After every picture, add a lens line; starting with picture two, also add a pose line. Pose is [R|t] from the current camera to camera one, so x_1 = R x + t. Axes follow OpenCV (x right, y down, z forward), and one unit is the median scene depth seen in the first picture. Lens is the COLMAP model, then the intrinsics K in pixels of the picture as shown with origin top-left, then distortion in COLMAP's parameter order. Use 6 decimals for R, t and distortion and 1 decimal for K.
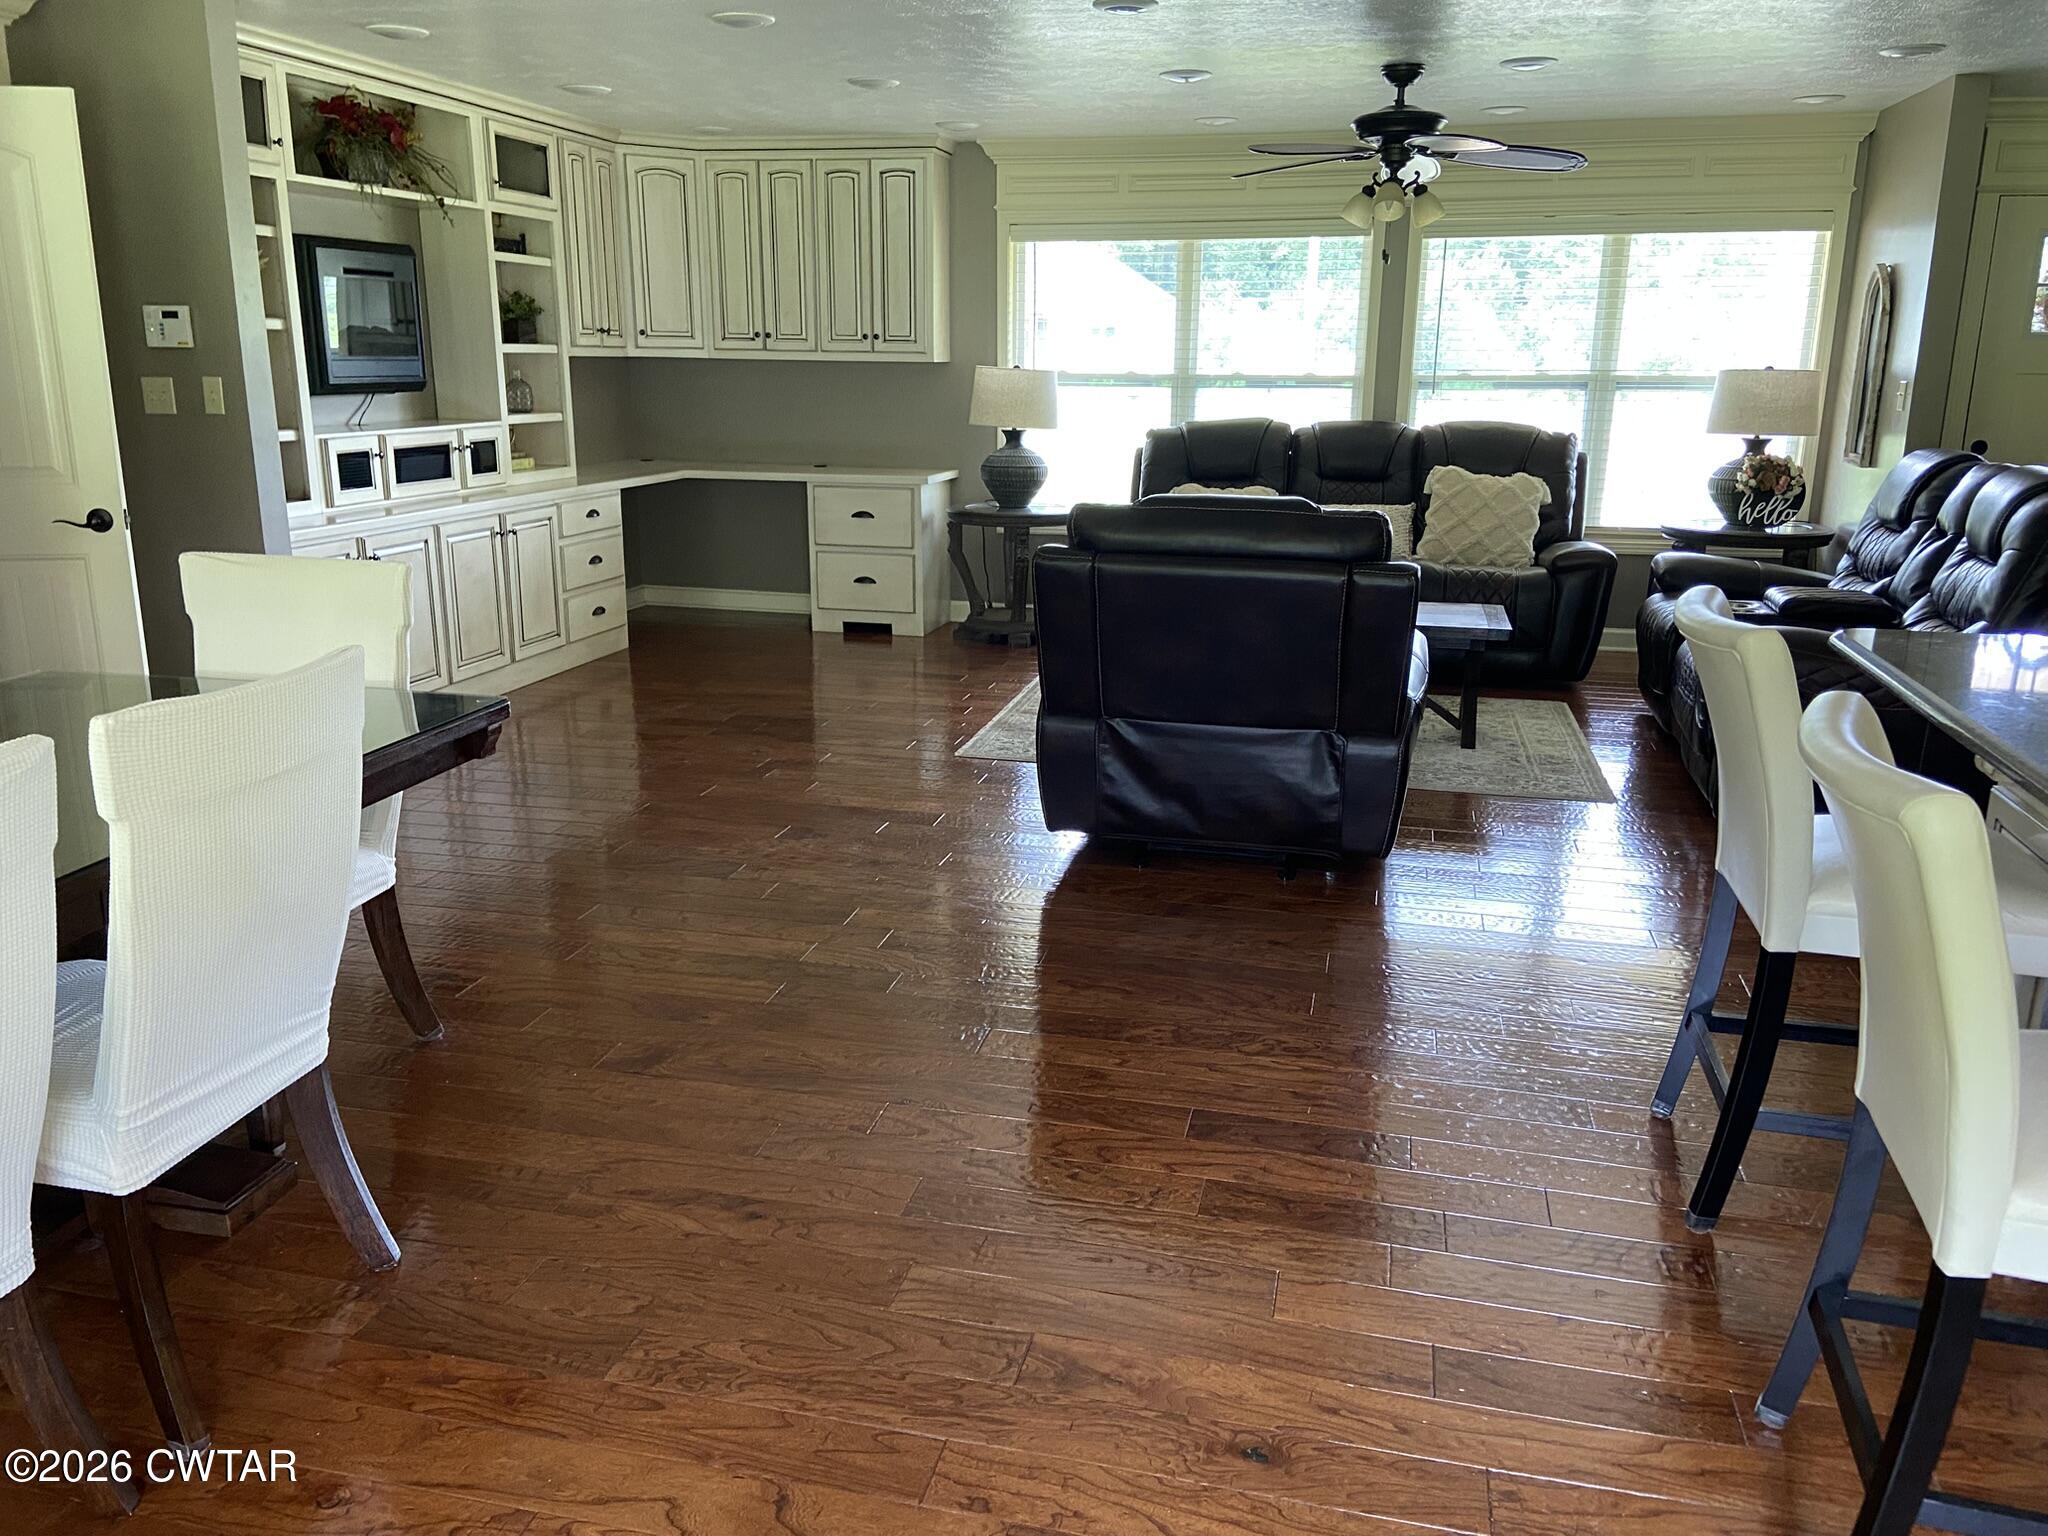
lens RADIAL K [[1558.6, 0, 1029.2], [0, 1558.6, 738.7], [0, 0, 1]] dist [0.124135, -0.153239]
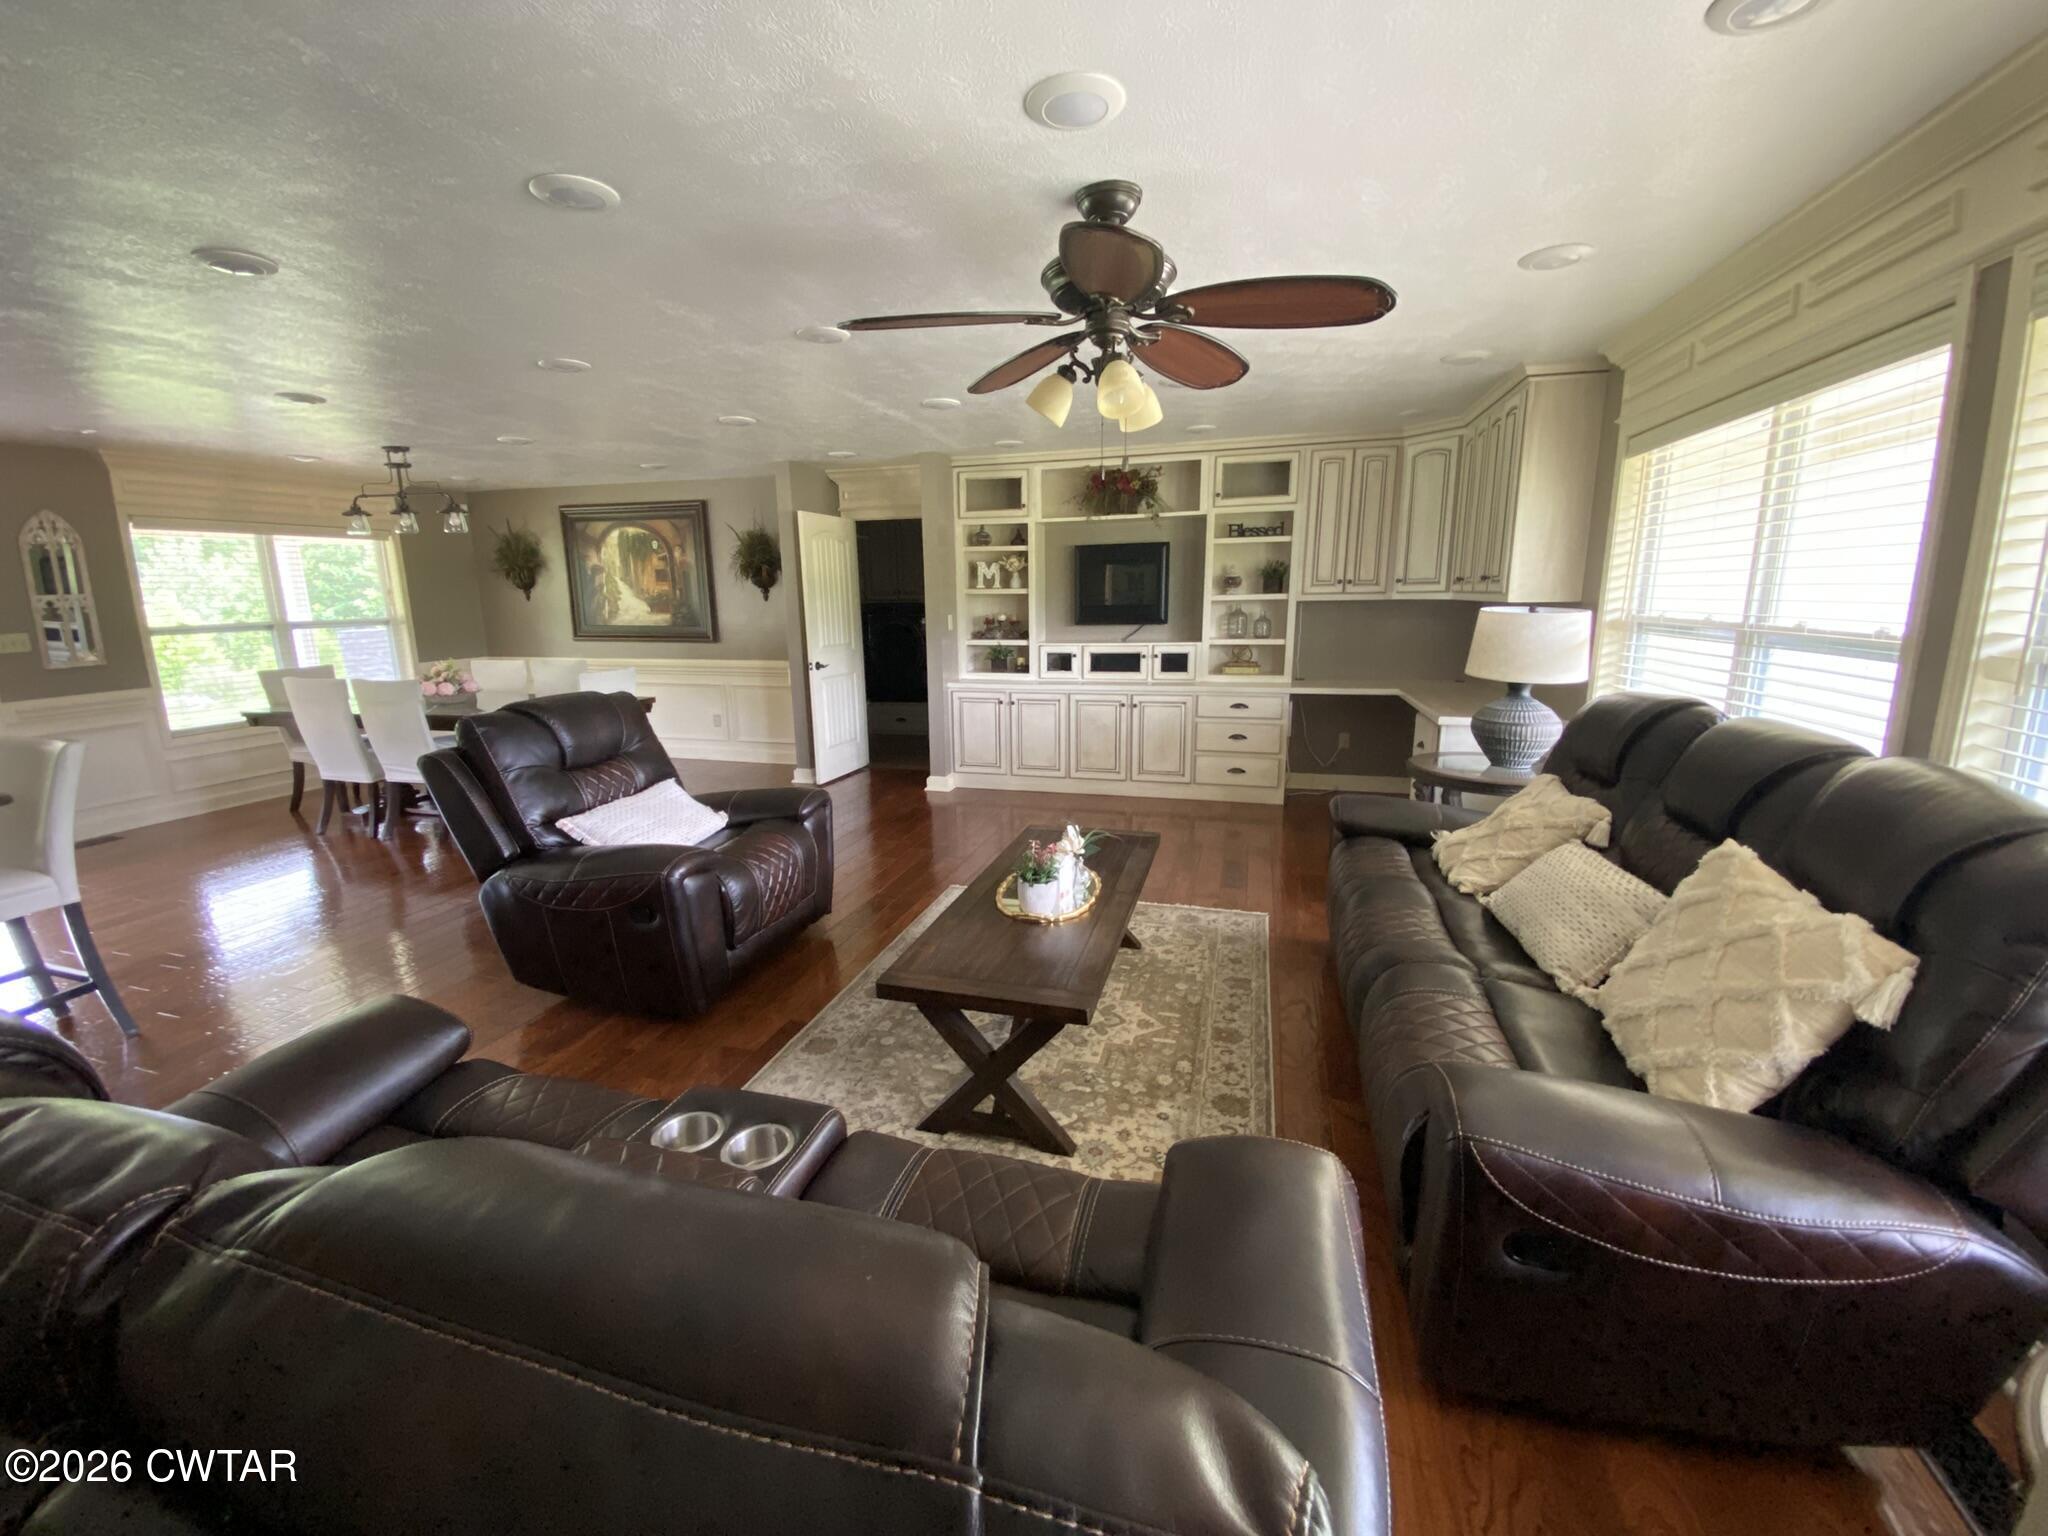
lens RADIAL K [[831.0, 0, 1018.2], [0, 831.0, 771.0], [0, 0, 1]] dist [0.033312, -0.027348]
pose [[-0.064804, 0.200896, -0.977467, 0.507250], [-0.225285, 0.951292, 0.210453, -0.199462], [0.972135, 0.233847, -0.016389, 0.809633]]
